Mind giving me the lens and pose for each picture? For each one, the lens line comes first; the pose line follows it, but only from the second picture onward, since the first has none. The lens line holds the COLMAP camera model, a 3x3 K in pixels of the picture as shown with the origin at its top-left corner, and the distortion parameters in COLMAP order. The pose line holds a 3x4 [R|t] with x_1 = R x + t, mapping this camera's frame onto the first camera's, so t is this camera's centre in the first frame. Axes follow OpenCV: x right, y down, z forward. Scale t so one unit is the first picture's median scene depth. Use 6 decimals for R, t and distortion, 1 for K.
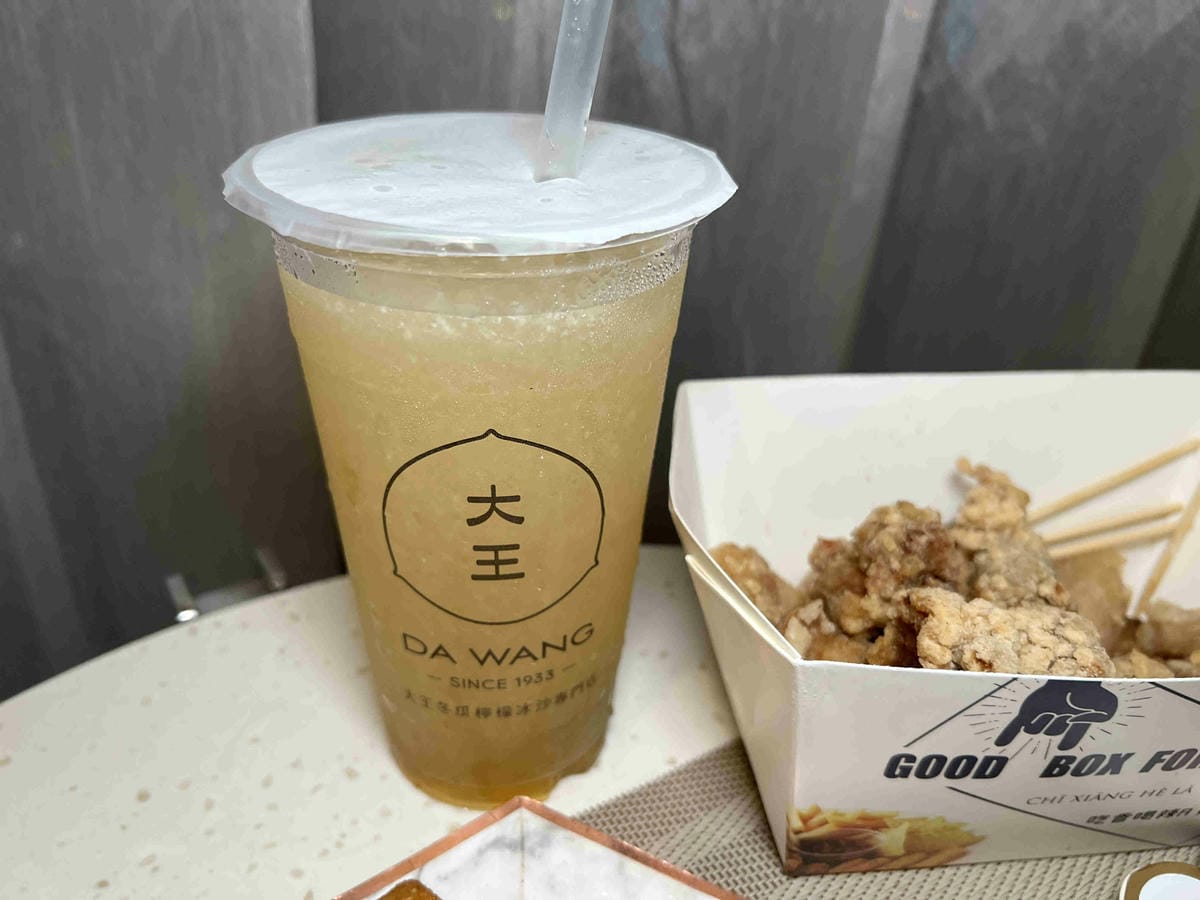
lens RADIAL K [[910.6, 0, 600.0], [0, 910.6, 450.0], [0, 0, 1]] dist [0.002510, -0.000896]
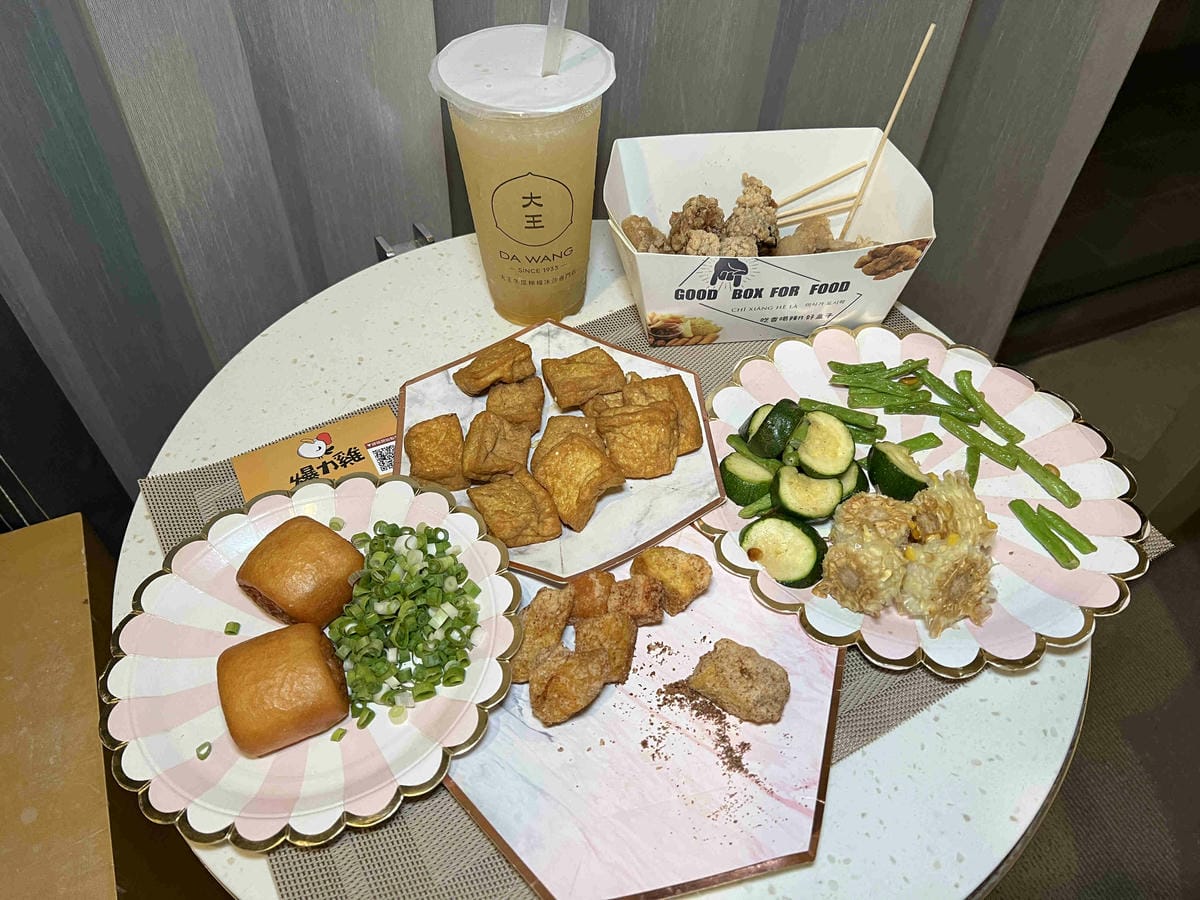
lens RADIAL K [[918.4, 0, 580.8], [0, 918.4, 448.1], [0, 0, 1]] dist [0.056557, -0.001099]
pose [[0.997079, 0.006248, -0.076124, 0.220720], [0.018527, 0.947099, 0.320407, -0.105691], [0.074098, -0.320882, 0.944216, -1.659838]]
